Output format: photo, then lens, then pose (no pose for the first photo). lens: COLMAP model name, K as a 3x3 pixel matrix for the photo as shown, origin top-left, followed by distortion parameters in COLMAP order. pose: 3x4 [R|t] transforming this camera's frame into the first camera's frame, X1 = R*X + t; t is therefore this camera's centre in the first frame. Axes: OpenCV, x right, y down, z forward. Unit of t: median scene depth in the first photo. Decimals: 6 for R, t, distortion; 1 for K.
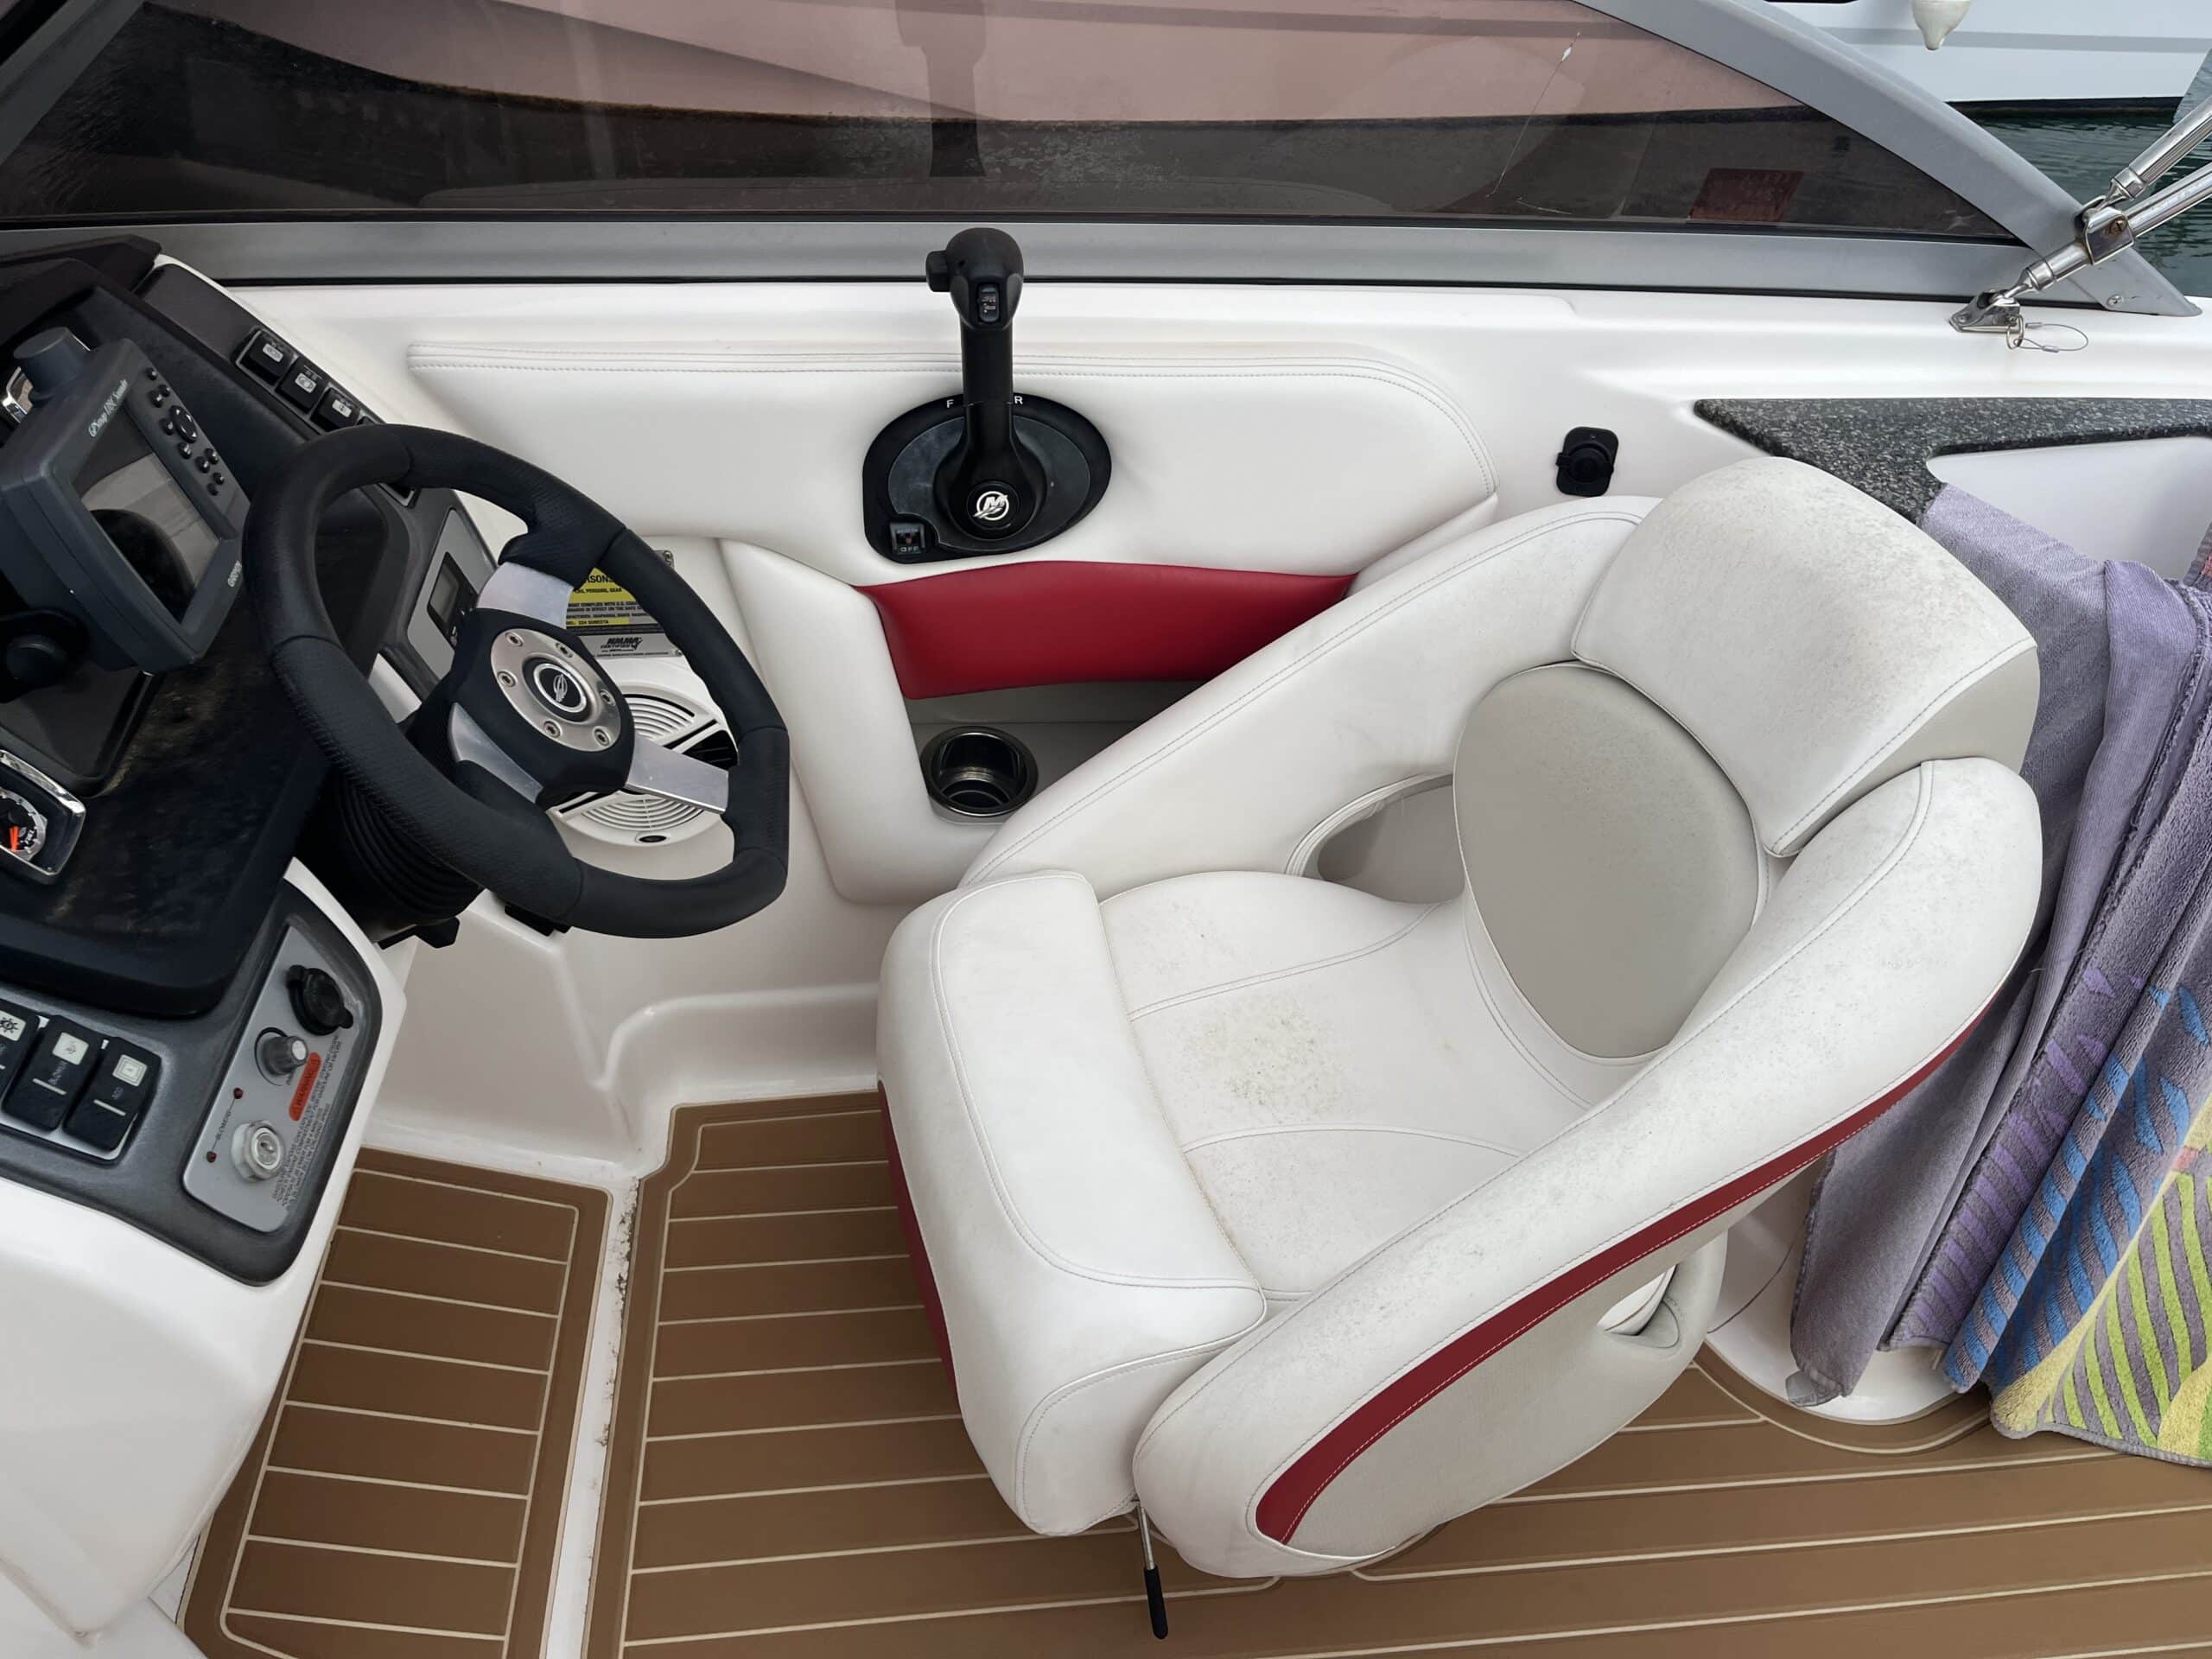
lens RADIAL K [[1660.6, 0, 1106.0], [0, 1660.6, 829.5], [0, 0, 1]] dist [0.007813, 0.000170]
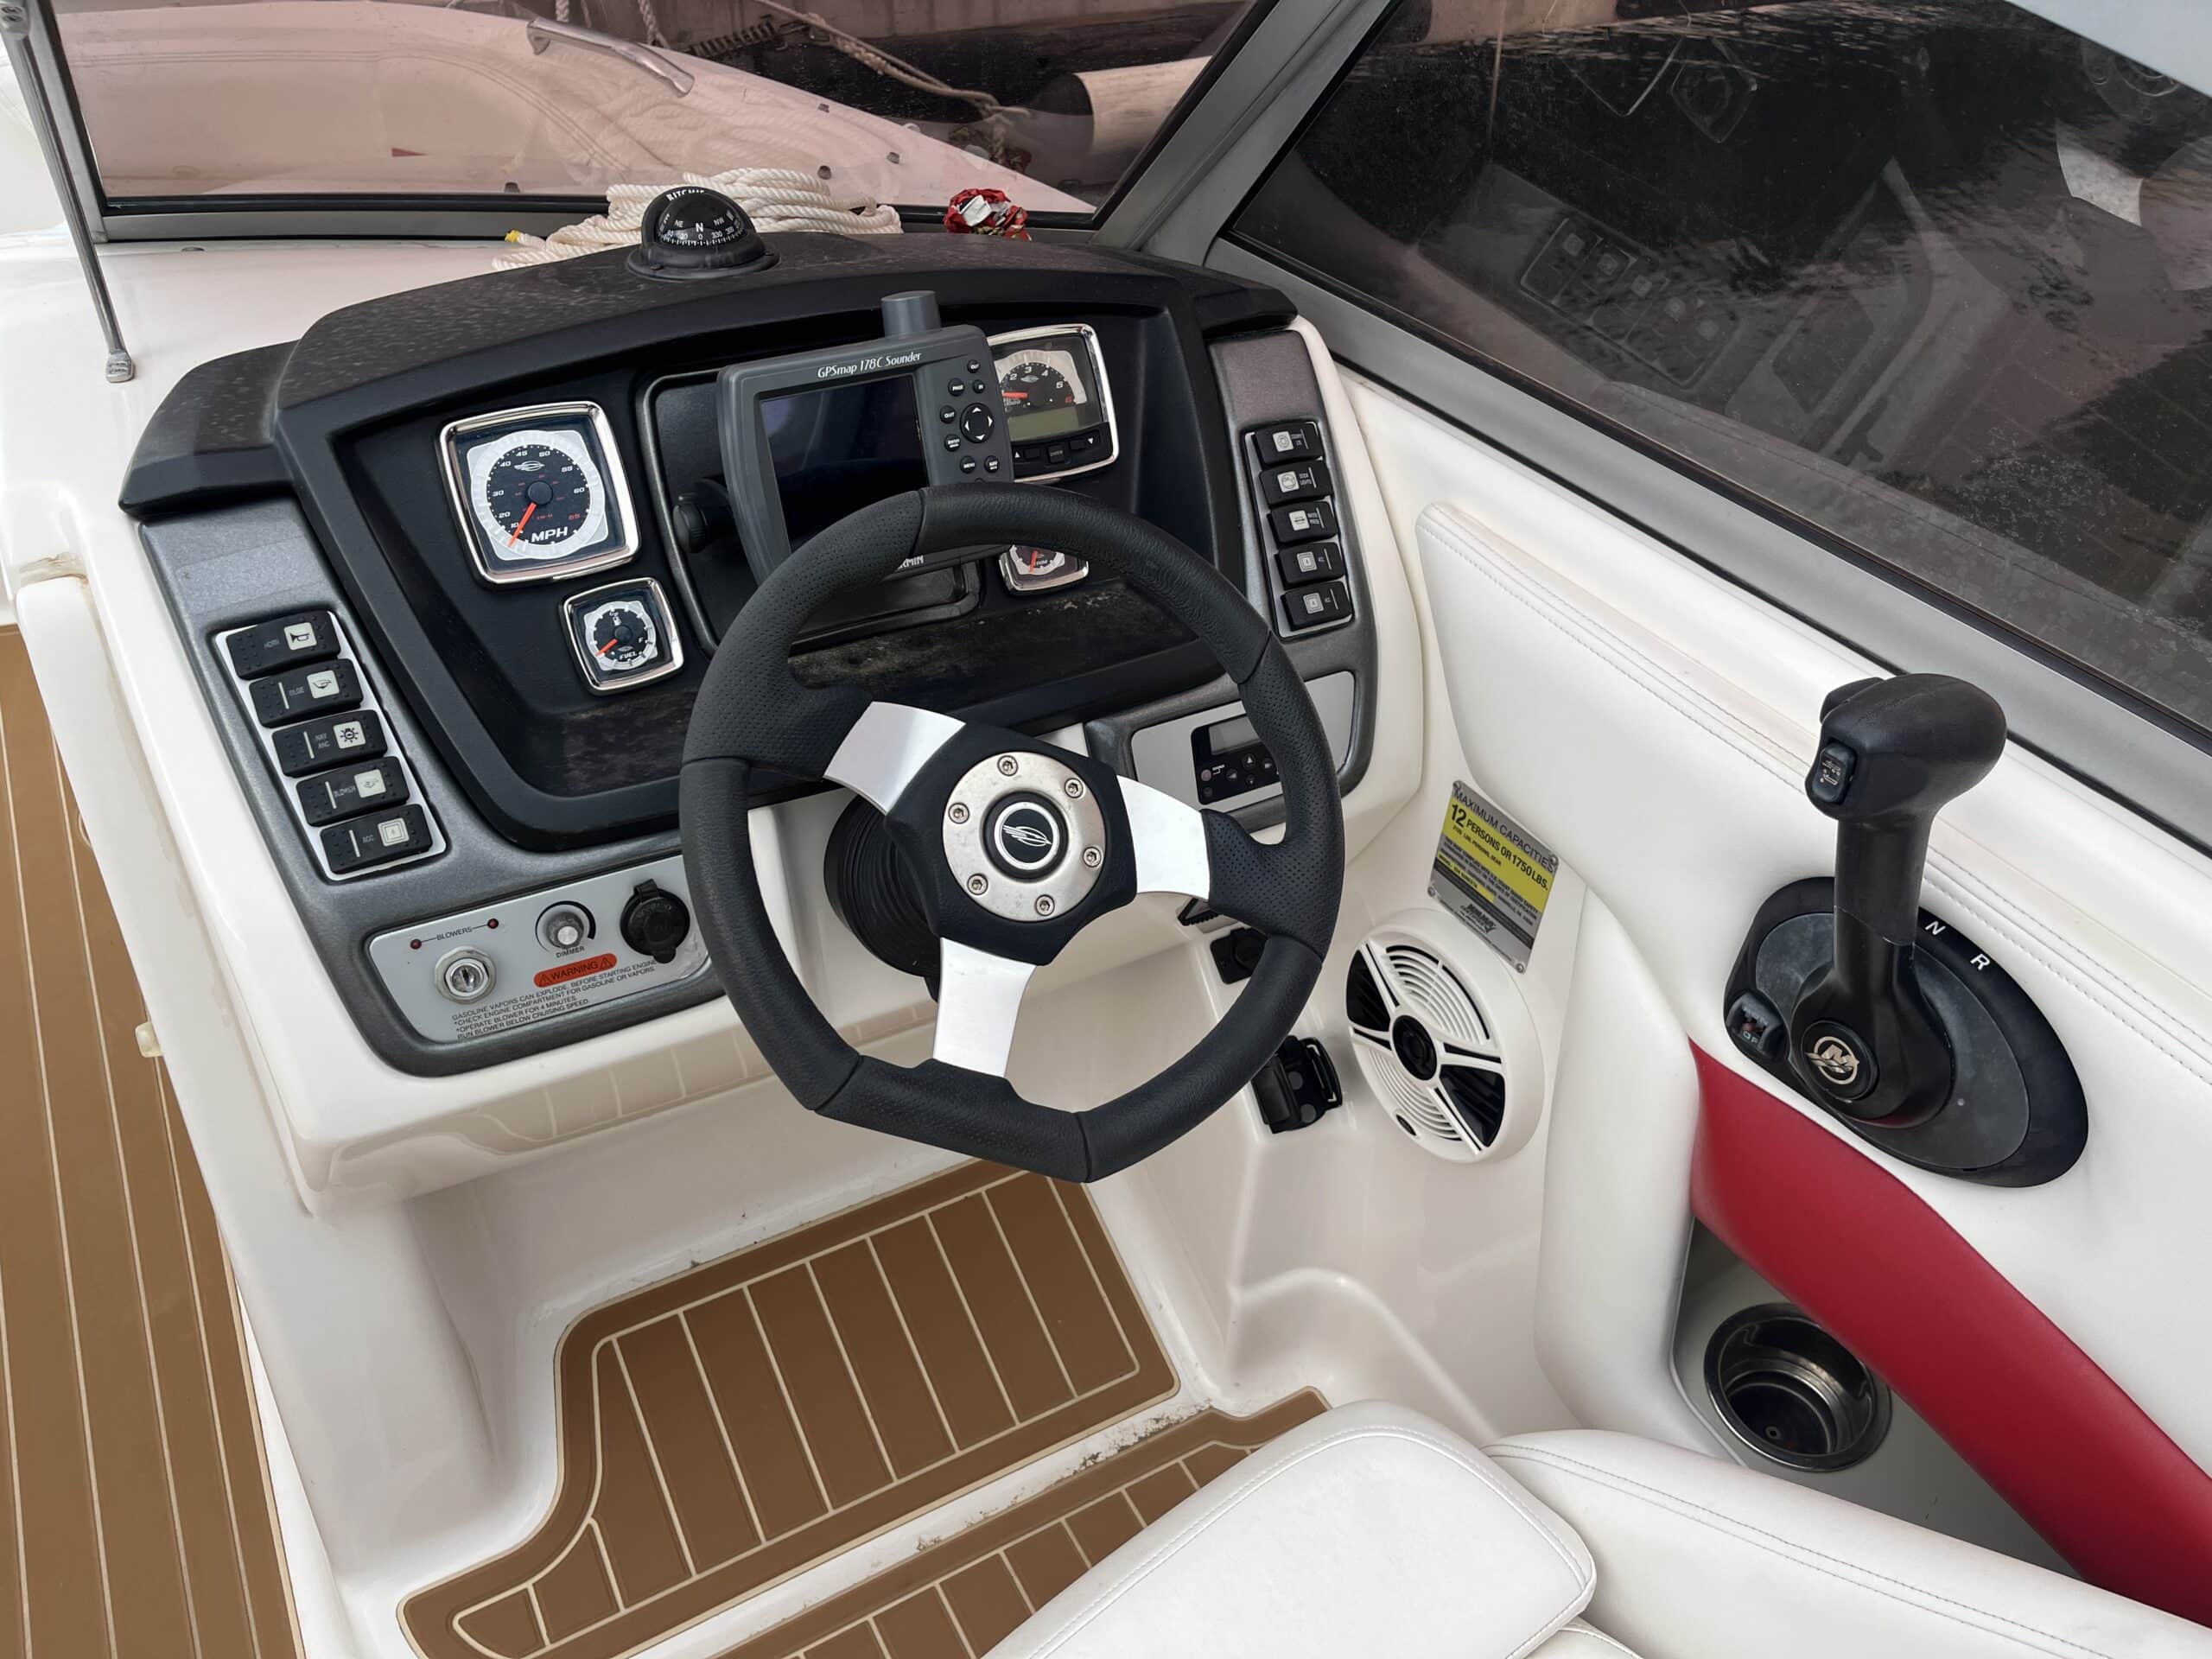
lens RADIAL K [[1660.6, 0, 1106.0], [0, 1660.6, 829.5], [0, 0, 1]] dist [0.007813, 0.000170]
pose [[0.401657, 0.528627, -0.747814, 0.254323], [-0.615493, 0.760476, 0.206991, -0.221912], [0.678115, 0.377135, 0.630816, 0.363879]]
